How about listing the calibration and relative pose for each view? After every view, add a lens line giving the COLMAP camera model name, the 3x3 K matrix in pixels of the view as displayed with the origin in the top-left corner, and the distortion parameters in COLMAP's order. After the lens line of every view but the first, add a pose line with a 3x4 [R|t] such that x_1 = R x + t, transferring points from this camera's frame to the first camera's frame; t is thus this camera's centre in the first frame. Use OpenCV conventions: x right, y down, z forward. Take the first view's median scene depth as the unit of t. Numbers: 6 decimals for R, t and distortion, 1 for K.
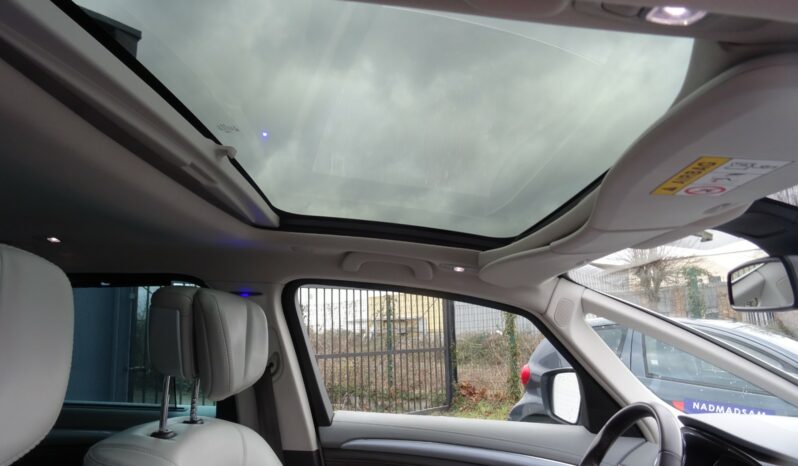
lens RADIAL K [[566.5, 0, 401.7], [0, 566.5, 233.8], [0, 0, 1]] dist [-0.005722, -0.000458]
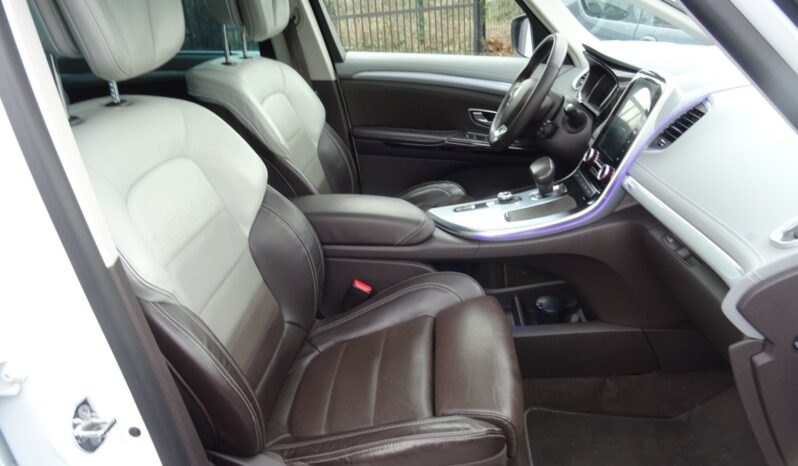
lens RADIAL K [[566.5, 0, 400.6], [0, 566.5, 236.1], [0, 0, 1]] dist [-0.005722, -0.000458]
pose [[0.997216, -0.007967, -0.074138, 0.110685], [0.047482, 0.834468, 0.549007, -0.057241], [0.057492, -0.550999, 0.832523, -0.367314]]
